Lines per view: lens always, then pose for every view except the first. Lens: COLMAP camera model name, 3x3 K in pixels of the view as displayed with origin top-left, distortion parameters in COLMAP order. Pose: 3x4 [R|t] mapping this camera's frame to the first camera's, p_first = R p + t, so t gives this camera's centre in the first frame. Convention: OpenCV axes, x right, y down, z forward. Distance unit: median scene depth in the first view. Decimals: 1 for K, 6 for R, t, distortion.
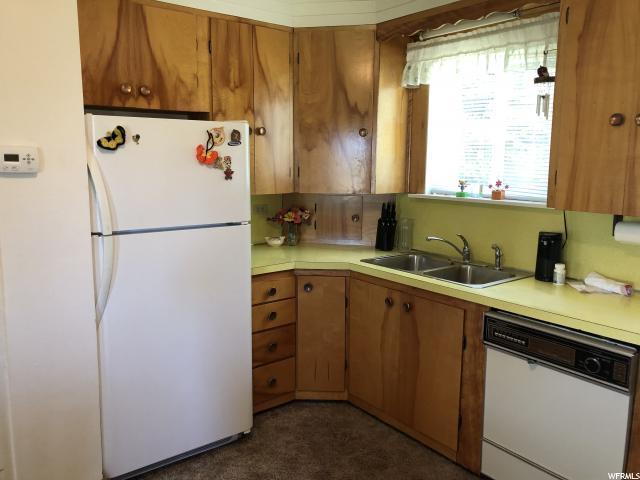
lens RADIAL K [[525.0, 0, 320.4], [0, 525.0, 235.9], [0, 0, 1]] dist [0.002349, -0.003542]
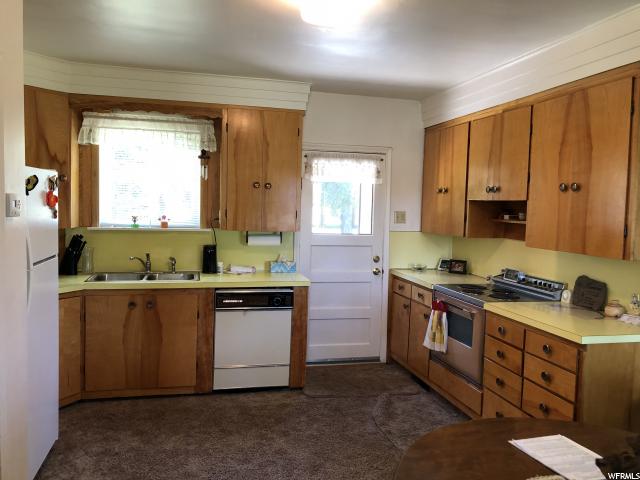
lens RADIAL K [[525.0, 0, 320.4], [0, 525.0, 235.9], [0, 0, 1]] dist [0.002349, -0.003542]
pose [[0.407977, -0.054145, 0.911385, -0.896828], [0.109802, 0.993904, 0.009895, -0.012158], [-0.906366, 0.096035, 0.411435, -0.032010]]
